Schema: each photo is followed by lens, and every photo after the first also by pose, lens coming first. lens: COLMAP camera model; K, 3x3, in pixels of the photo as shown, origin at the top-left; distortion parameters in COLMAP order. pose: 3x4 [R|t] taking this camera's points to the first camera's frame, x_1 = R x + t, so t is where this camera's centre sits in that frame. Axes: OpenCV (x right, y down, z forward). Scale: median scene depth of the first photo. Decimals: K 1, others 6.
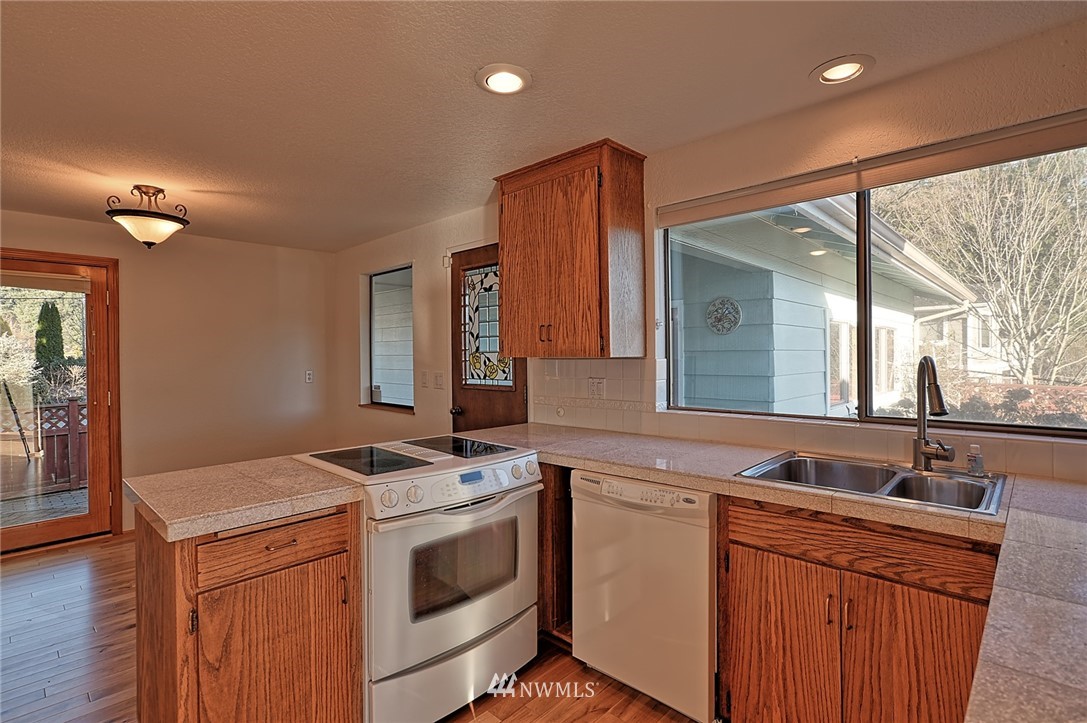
lens RADIAL K [[529.6, 0, 540.1], [0, 529.6, 350.8], [0, 0, 1]] dist [-0.013864, 0.008117]
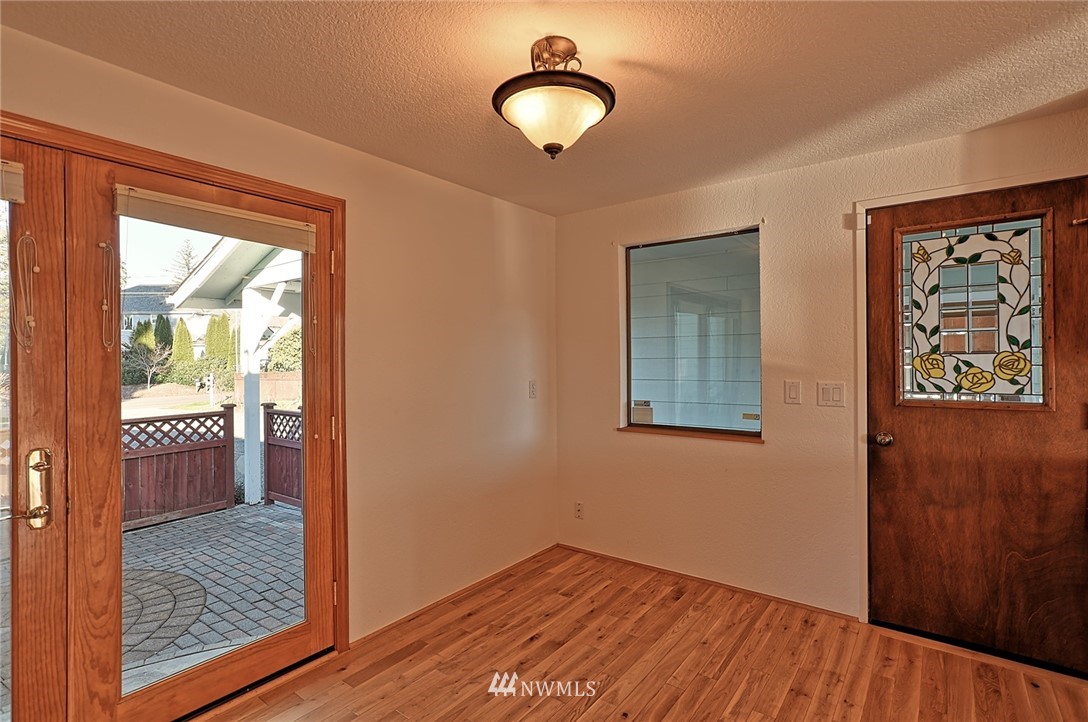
lens RADIAL K [[530.1, 0, 538.3], [0, 530.1, 362.7], [0, 0, 1]] dist [-0.013864, 0.008117]
pose [[0.991141, 0.003197, 0.132772, -0.729021], [-0.004102, 0.999970, 0.006542, 0.012539], [-0.132748, -0.007028, 0.991125, 0.405944]]
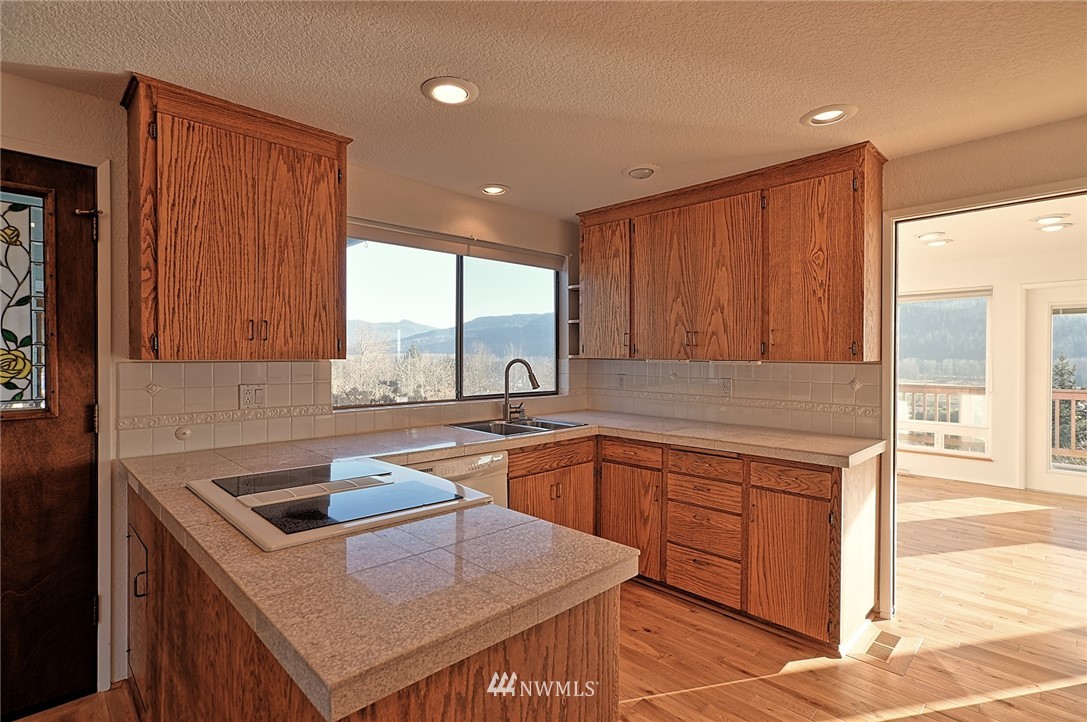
lens RADIAL K [[529.6, 0, 536.6], [0, 529.6, 360.5], [0, 0, 1]] dist [-0.013864, 0.008117]
pose [[0.055502, -0.004063, 0.998450, -0.572529], [-0.013885, 0.999892, 0.004840, 0.002046], [-0.998362, -0.014132, 0.055439, 0.402639]]
